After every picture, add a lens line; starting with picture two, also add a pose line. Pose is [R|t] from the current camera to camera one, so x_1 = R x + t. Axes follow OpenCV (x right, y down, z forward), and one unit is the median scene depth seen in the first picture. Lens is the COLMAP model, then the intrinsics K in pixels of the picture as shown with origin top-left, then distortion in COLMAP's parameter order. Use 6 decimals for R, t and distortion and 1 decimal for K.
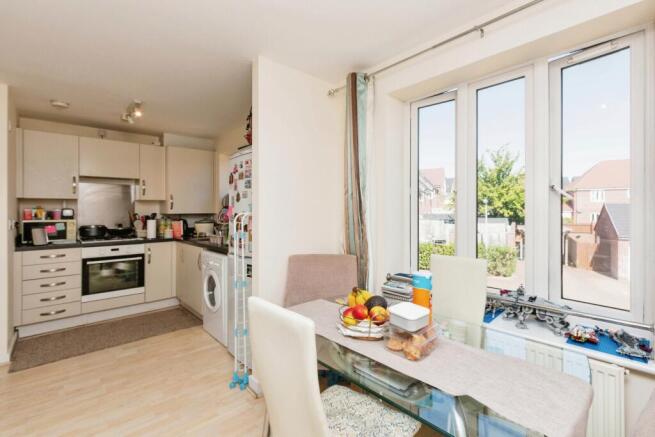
lens RADIAL K [[296.7, 0, 327.8], [0, 296.7, 209.6], [0, 0, 1]] dist [0.001441, 0.000255]
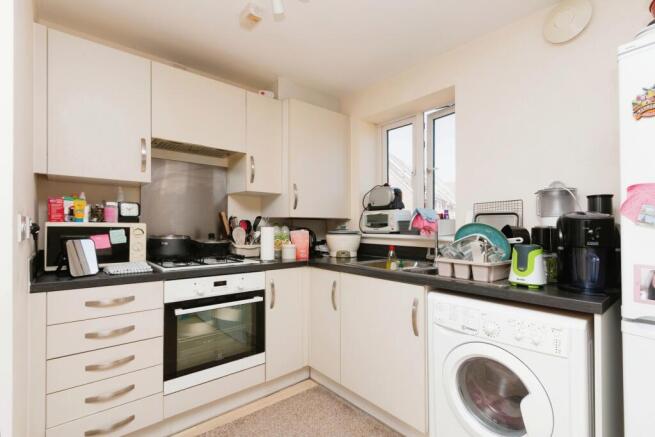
lens RADIAL K [[304.9, 0, 327.2], [0, 304.9, 227.3], [0, 0, 1]] dist [-0.001763, -0.000418]
pose [[0.999415, 0.011322, -0.032280, -0.532747], [-0.011207, 0.999930, 0.003743, 0.036190], [0.032320, -0.003379, 0.999472, 0.501376]]
